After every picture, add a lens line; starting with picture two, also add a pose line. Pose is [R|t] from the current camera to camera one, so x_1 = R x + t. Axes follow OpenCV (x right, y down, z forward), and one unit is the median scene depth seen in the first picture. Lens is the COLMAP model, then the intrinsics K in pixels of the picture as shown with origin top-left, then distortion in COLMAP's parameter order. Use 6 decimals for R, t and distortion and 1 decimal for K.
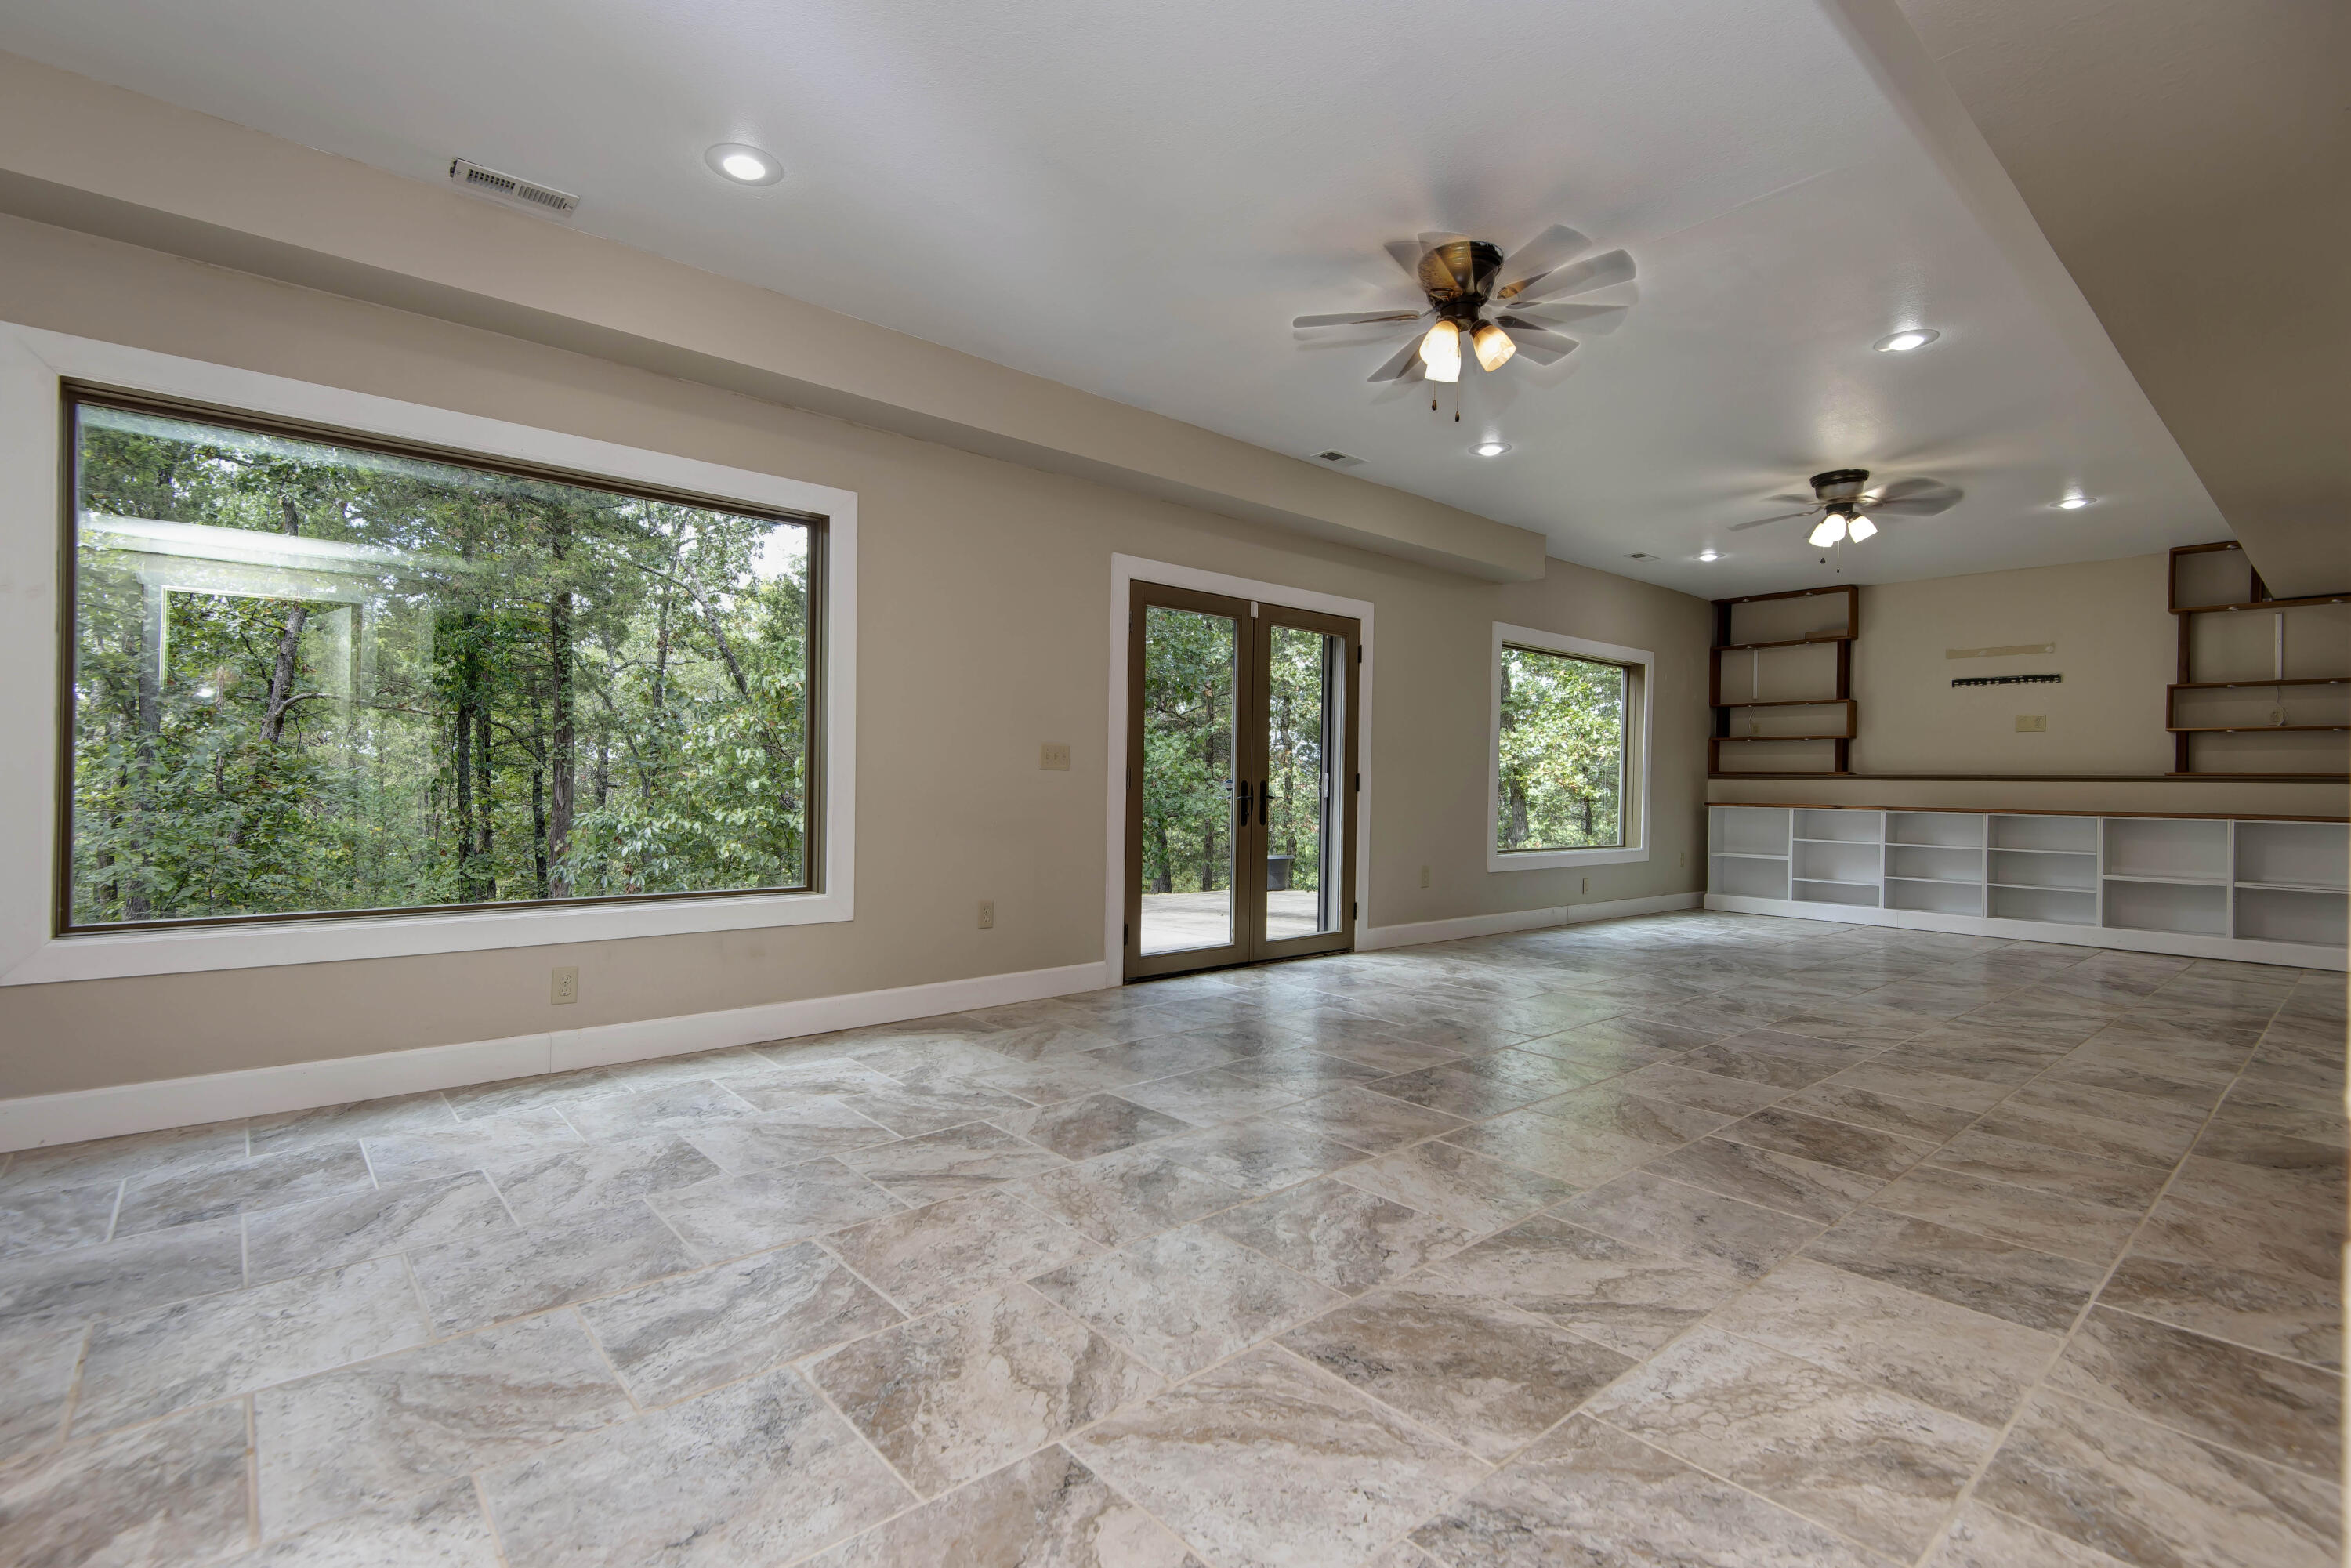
lens RADIAL K [[1085.8, 0, 1170.7], [0, 1085.8, 790.2], [0, 0, 1]] dist [0.016211, -0.010390]
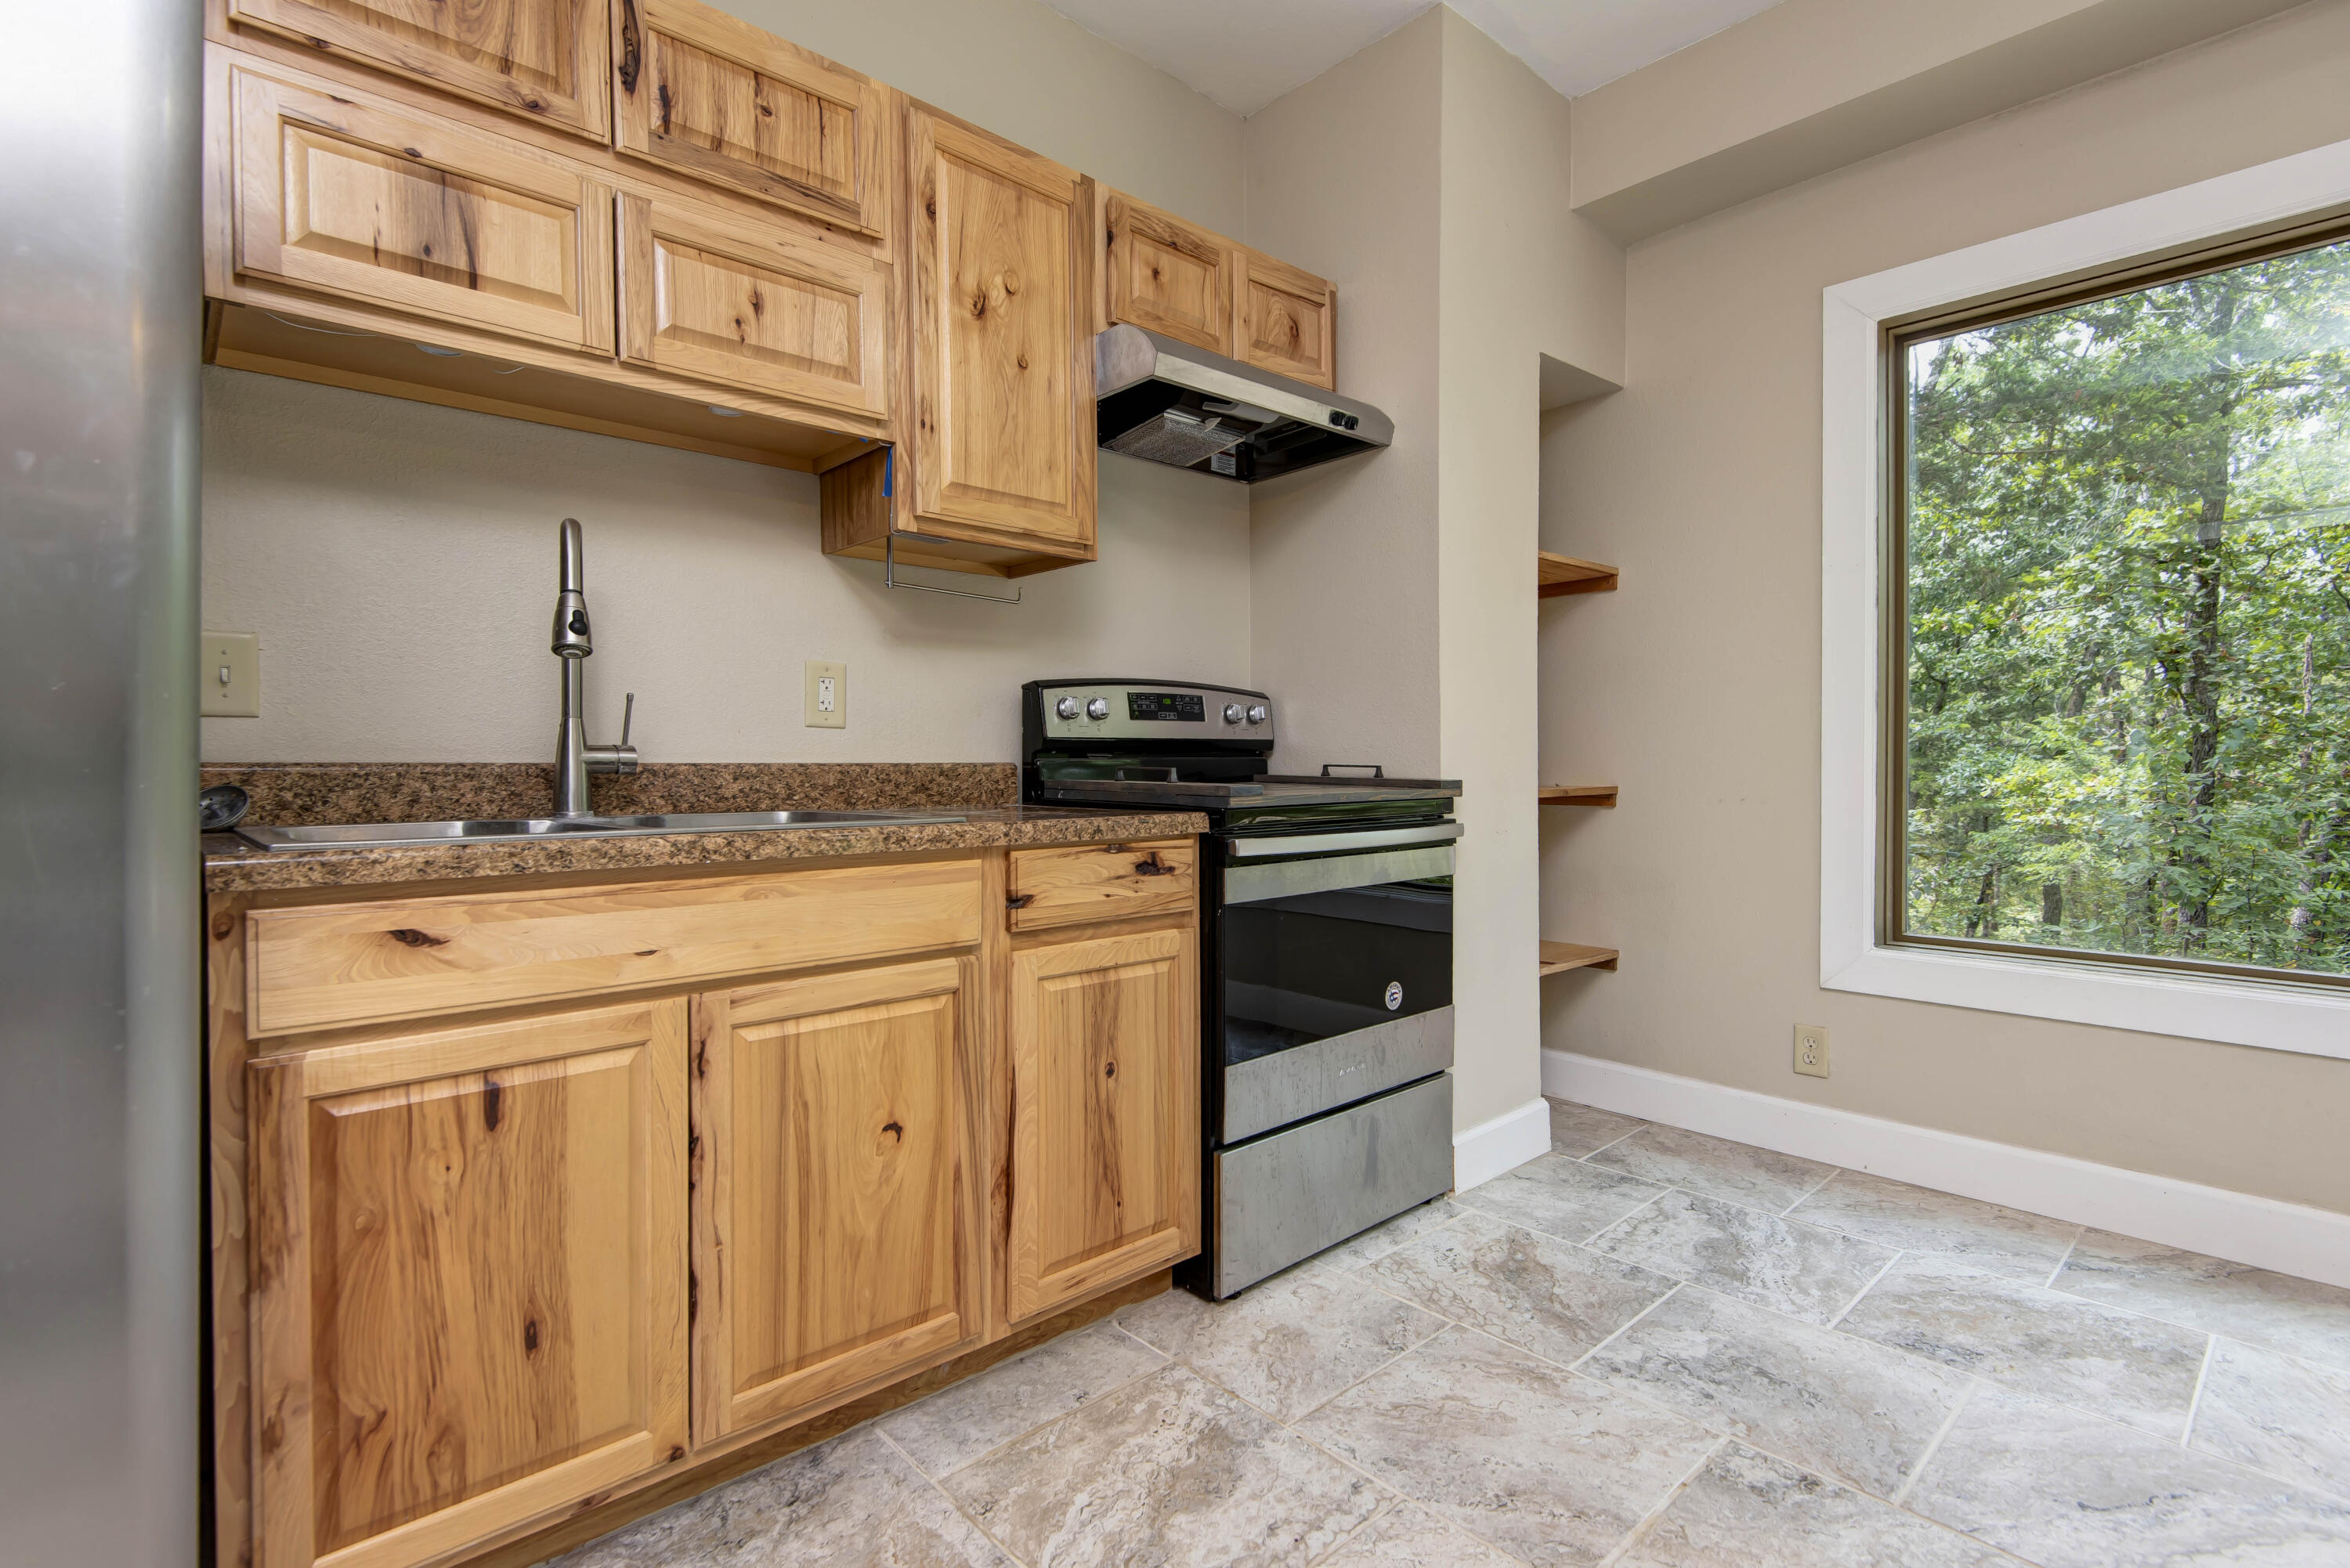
lens RADIAL K [[1085.3, 0, 1180.9], [0, 1085.3, 788.2], [0, 0, 1]] dist [0.016211, -0.010390]
pose [[0.014576, 0.001152, -0.999893, -0.135790], [0.005152, 0.999986, 0.001227, 0.000415], [0.999880, -0.005169, 0.014570, 0.440187]]
